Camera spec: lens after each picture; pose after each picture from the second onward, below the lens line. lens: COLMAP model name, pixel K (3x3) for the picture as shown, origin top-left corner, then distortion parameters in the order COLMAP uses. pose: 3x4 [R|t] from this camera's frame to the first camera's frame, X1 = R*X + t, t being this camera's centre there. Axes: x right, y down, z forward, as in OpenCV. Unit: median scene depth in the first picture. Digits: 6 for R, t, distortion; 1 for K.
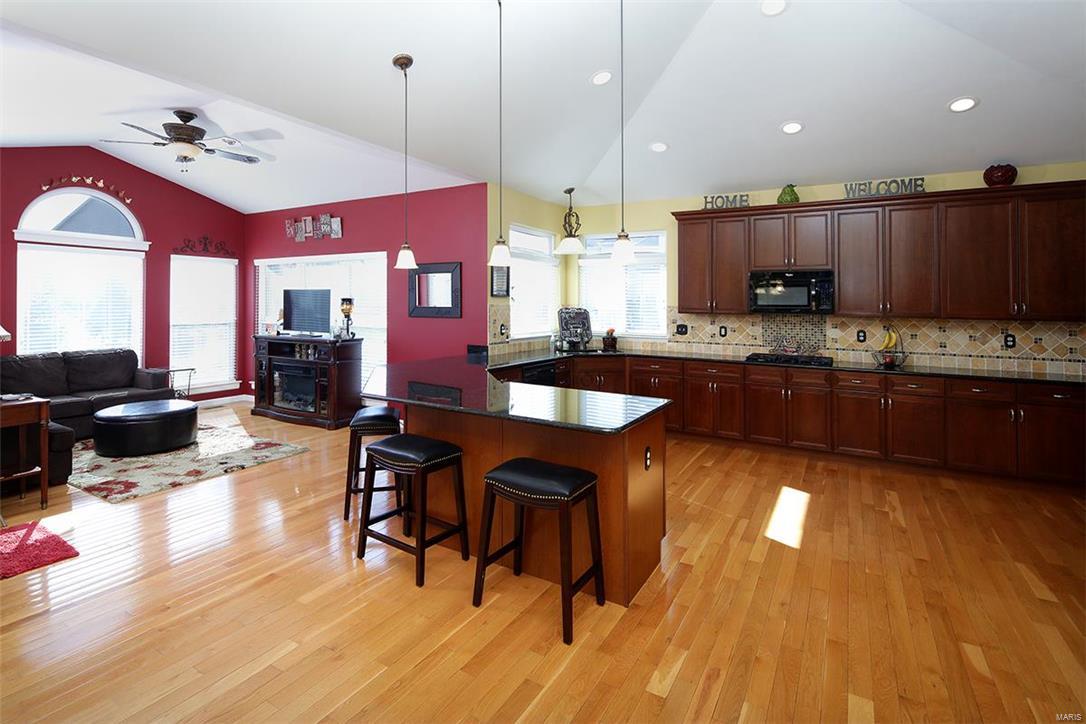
lens RADIAL K [[525.1, 0, 546.9], [0, 525.1, 381.4], [0, 0, 1]] dist [-0.025338, -0.000317]
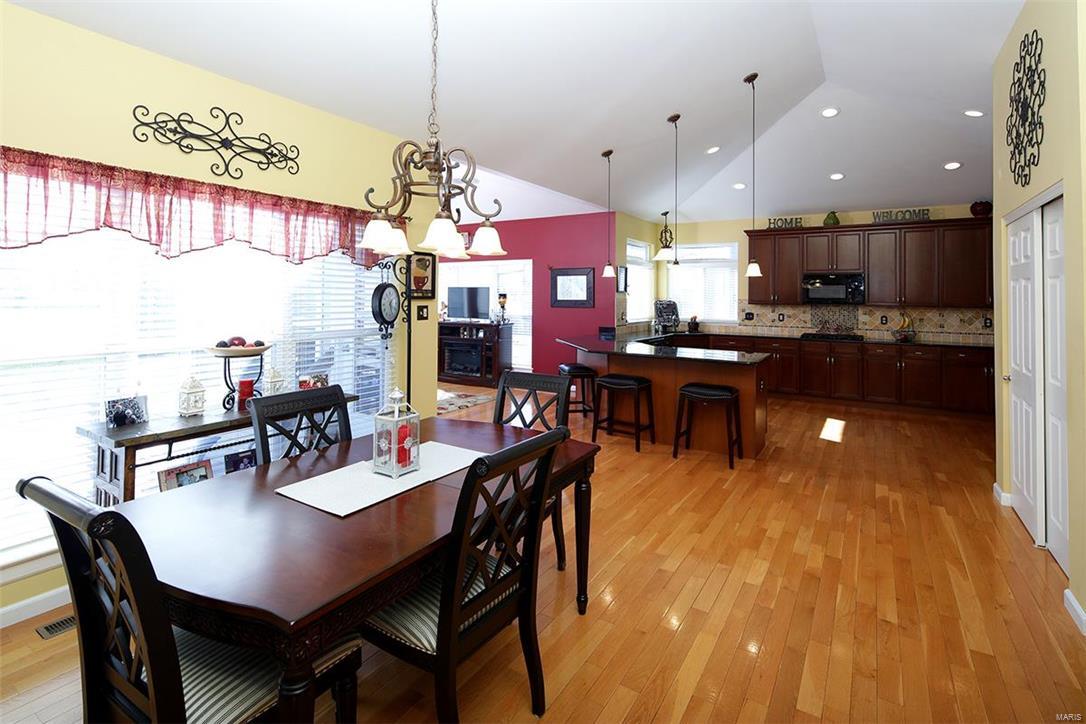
lens RADIAL K [[525.1, 0, 546.9], [0, 525.1, 381.4], [0, 0, 1]] dist [-0.025338, -0.000317]
pose [[0.999428, 0.002199, -0.033740, -0.236789], [-0.001769, 0.999917, 0.012760, 0.057120], [0.033765, -0.012693, 0.999349, -0.399358]]
